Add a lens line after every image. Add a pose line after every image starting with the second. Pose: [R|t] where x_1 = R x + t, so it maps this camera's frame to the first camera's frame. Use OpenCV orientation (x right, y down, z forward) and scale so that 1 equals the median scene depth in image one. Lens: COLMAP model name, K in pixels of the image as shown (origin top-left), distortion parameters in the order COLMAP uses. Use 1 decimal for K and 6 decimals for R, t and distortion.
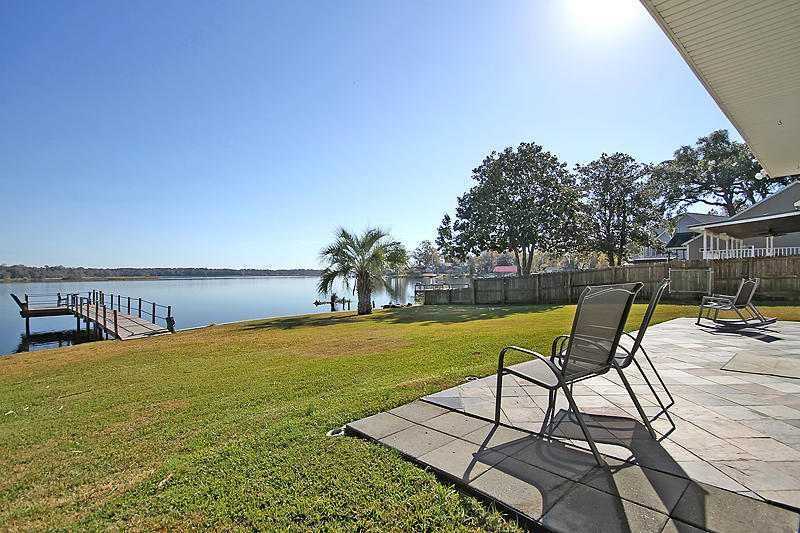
lens RADIAL K [[377.2, 0, 400.0], [0, 377.2, 266.5], [0, 0, 1]] dist [-0.000794, -0.000586]
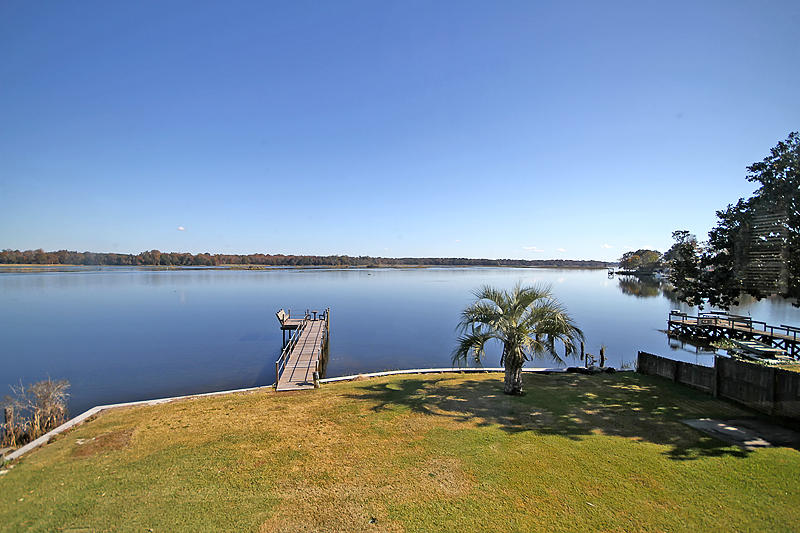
lens RADIAL K [[377.2, 0, 400.0], [0, 377.2, 266.5], [0, 0, 1]] dist [-0.000794, -0.000586]
pose [[0.778542, 0.031521, -0.626800, 0.139216], [-0.004708, 0.999003, 0.044391, -0.115402], [0.627575, -0.031609, 0.777915, 0.147585]]
